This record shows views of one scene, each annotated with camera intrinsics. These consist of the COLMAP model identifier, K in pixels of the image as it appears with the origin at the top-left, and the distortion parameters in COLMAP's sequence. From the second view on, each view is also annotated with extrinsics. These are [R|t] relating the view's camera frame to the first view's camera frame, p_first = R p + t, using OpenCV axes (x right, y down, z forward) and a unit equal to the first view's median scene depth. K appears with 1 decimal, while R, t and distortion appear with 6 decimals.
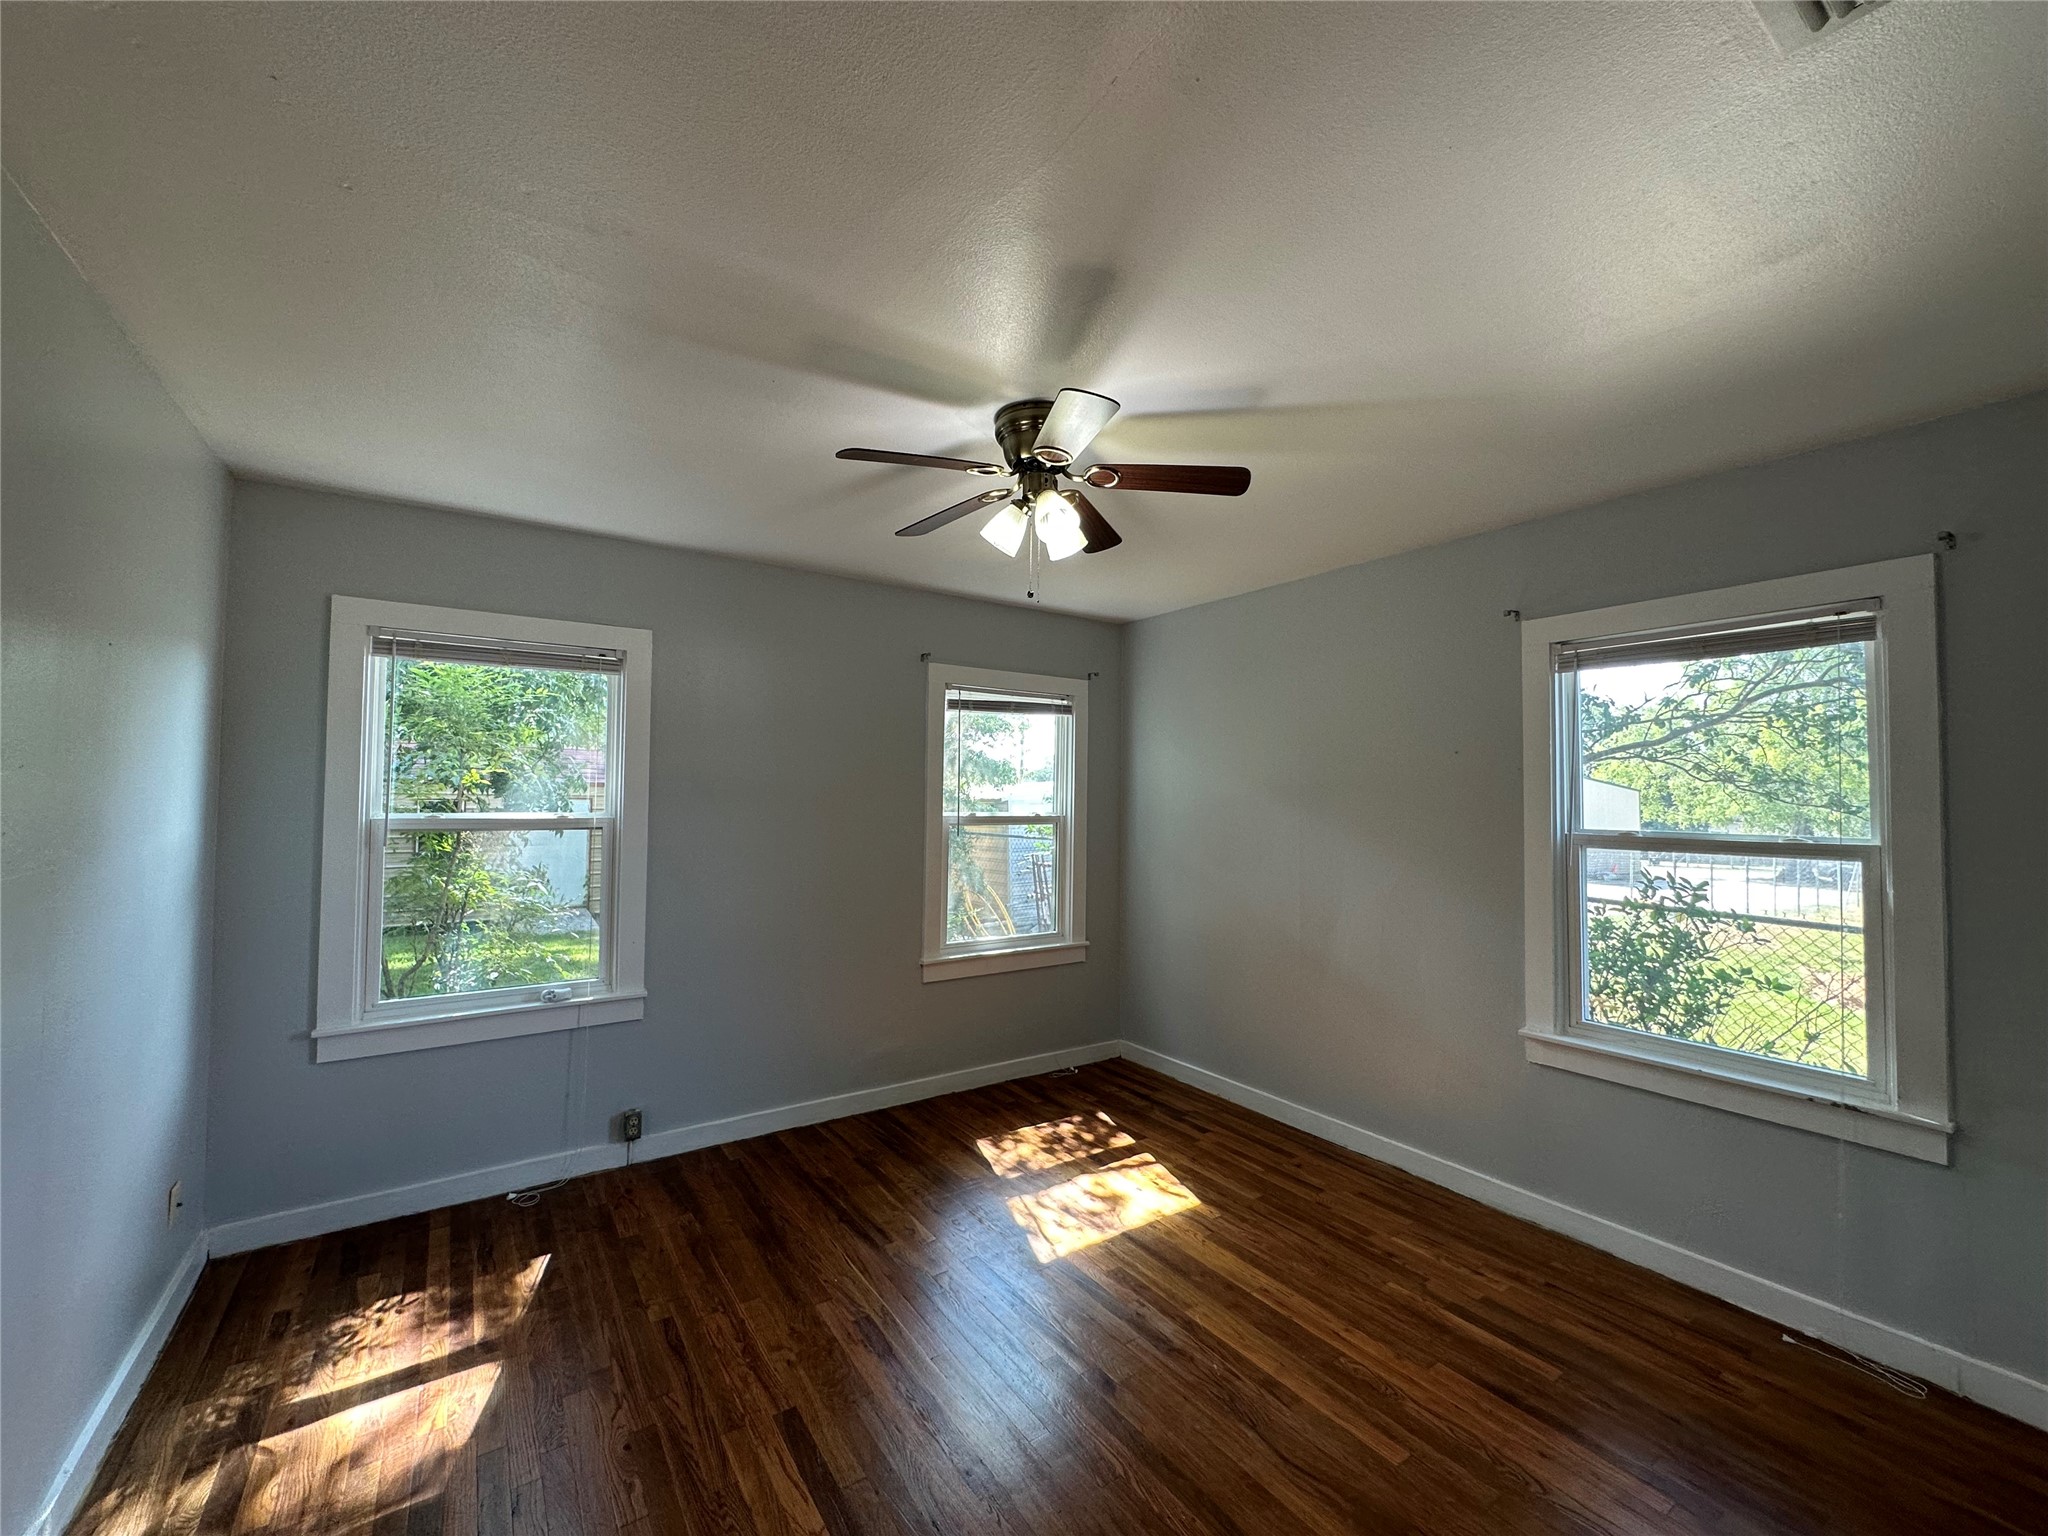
lens RADIAL K [[819.2, 0, 1021.9], [0, 819.2, 770.2], [0, 0, 1]] dist [-0.002308, -0.000353]
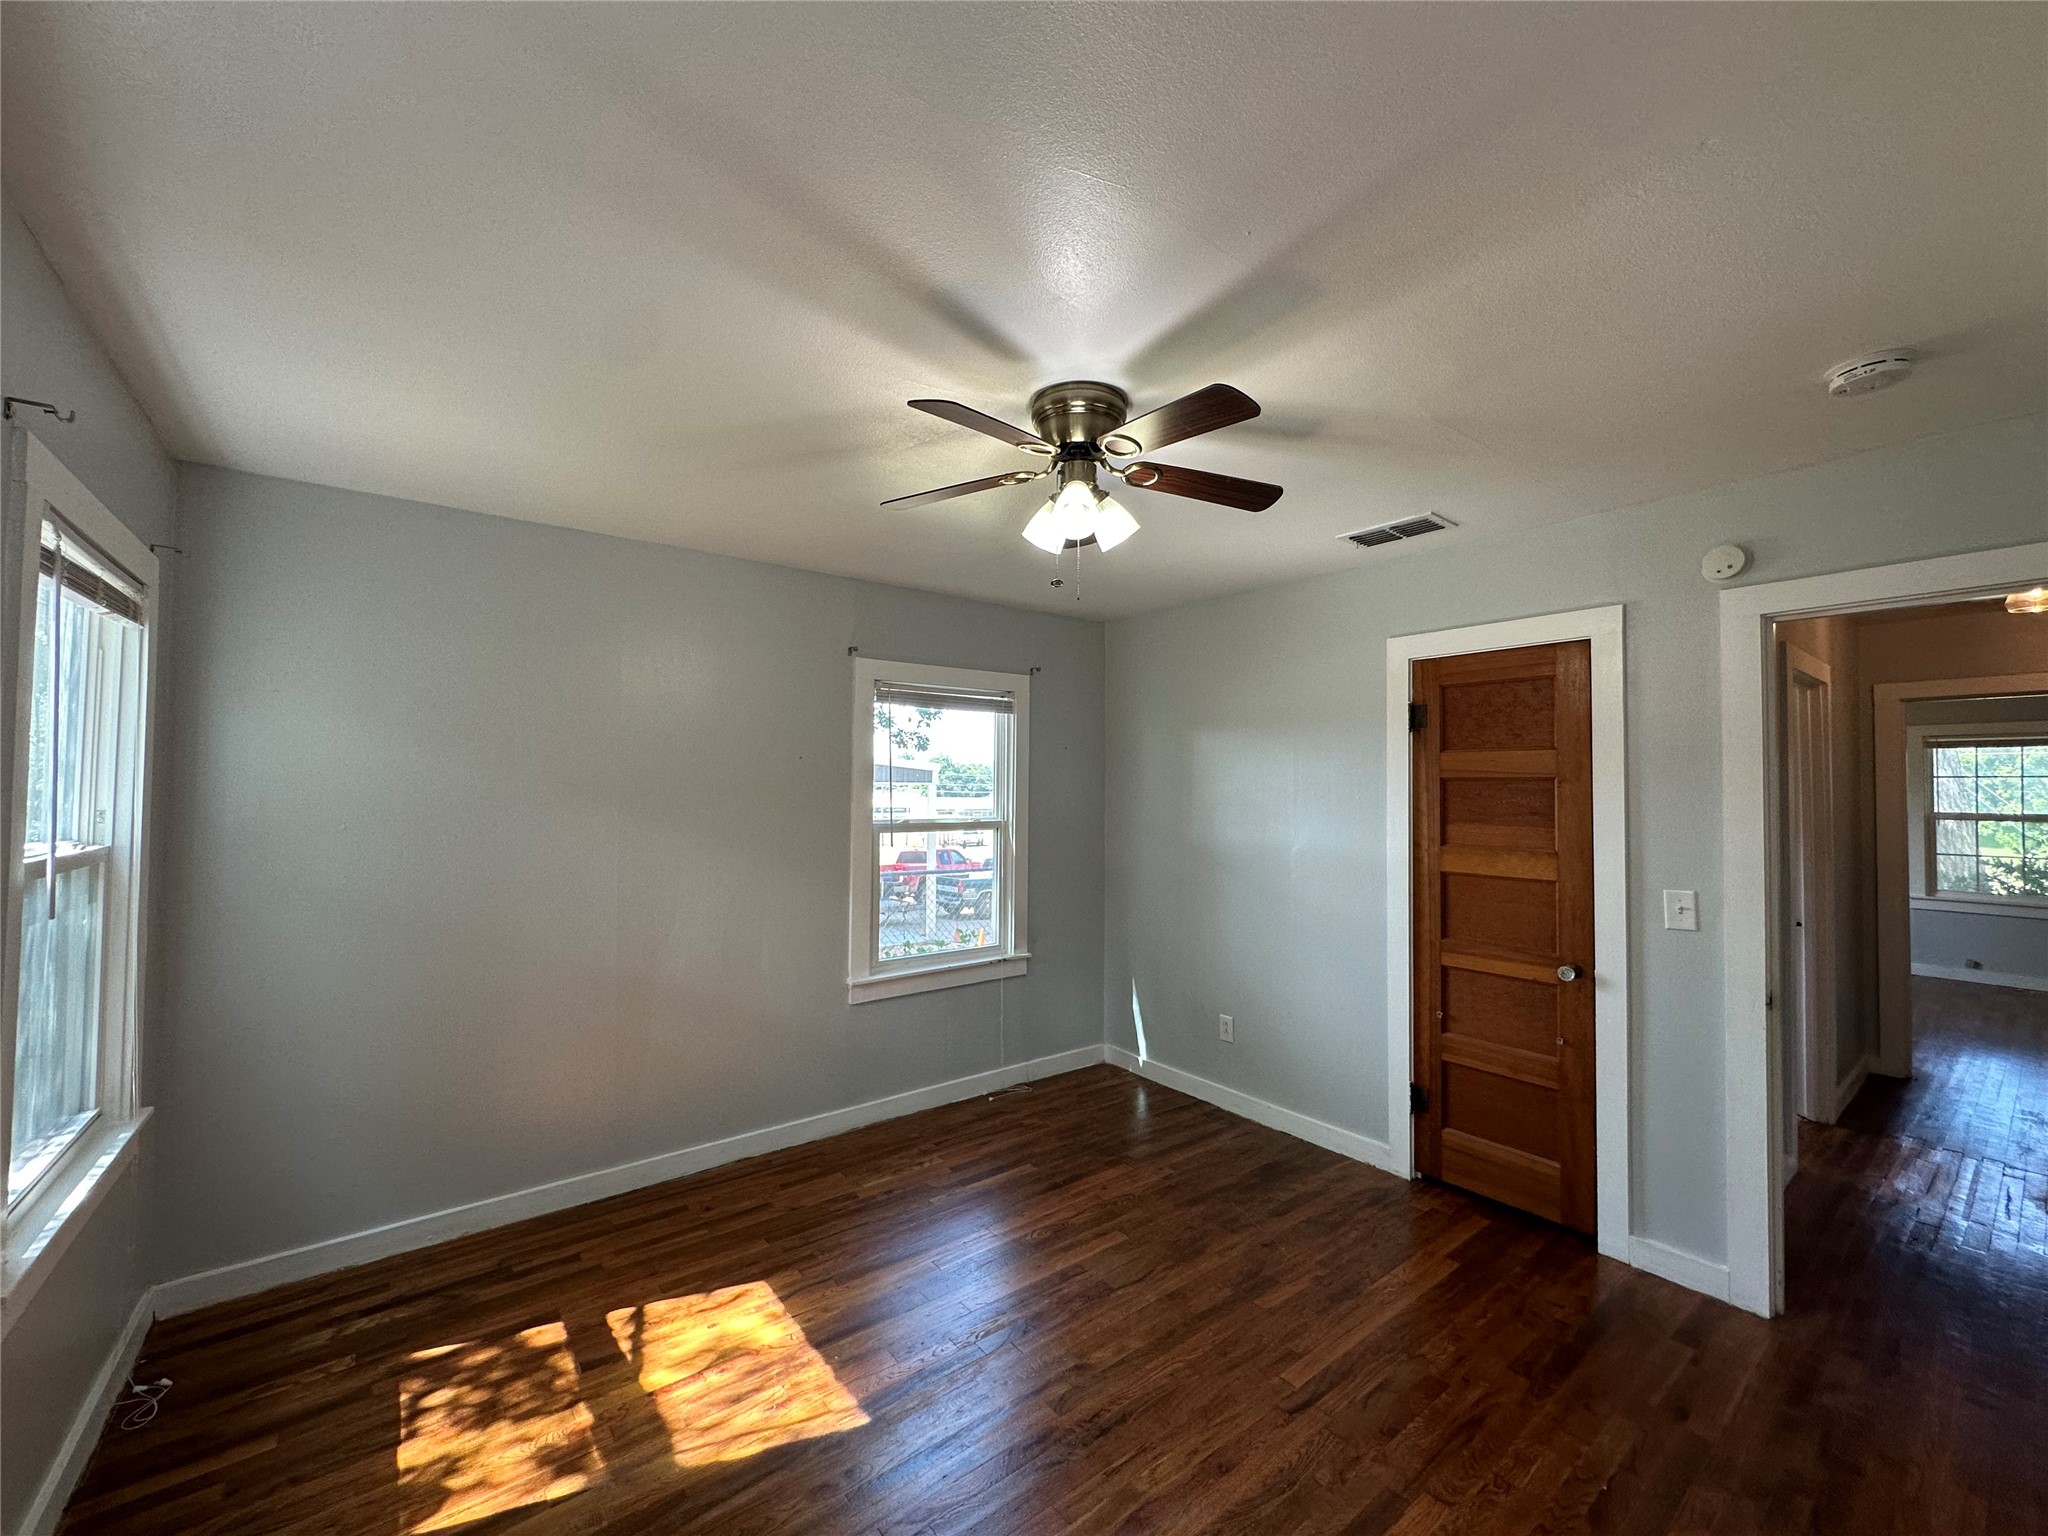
lens RADIAL K [[819.2, 0, 1021.9], [0, 819.2, 770.2], [0, 0, 1]] dist [-0.002308, -0.000353]
pose [[-0.058537, 0.015458, 0.998166, -0.619517], [-0.032721, 0.999313, -0.017394, 0.006388], [-0.997749, -0.033679, -0.057991, 0.763465]]
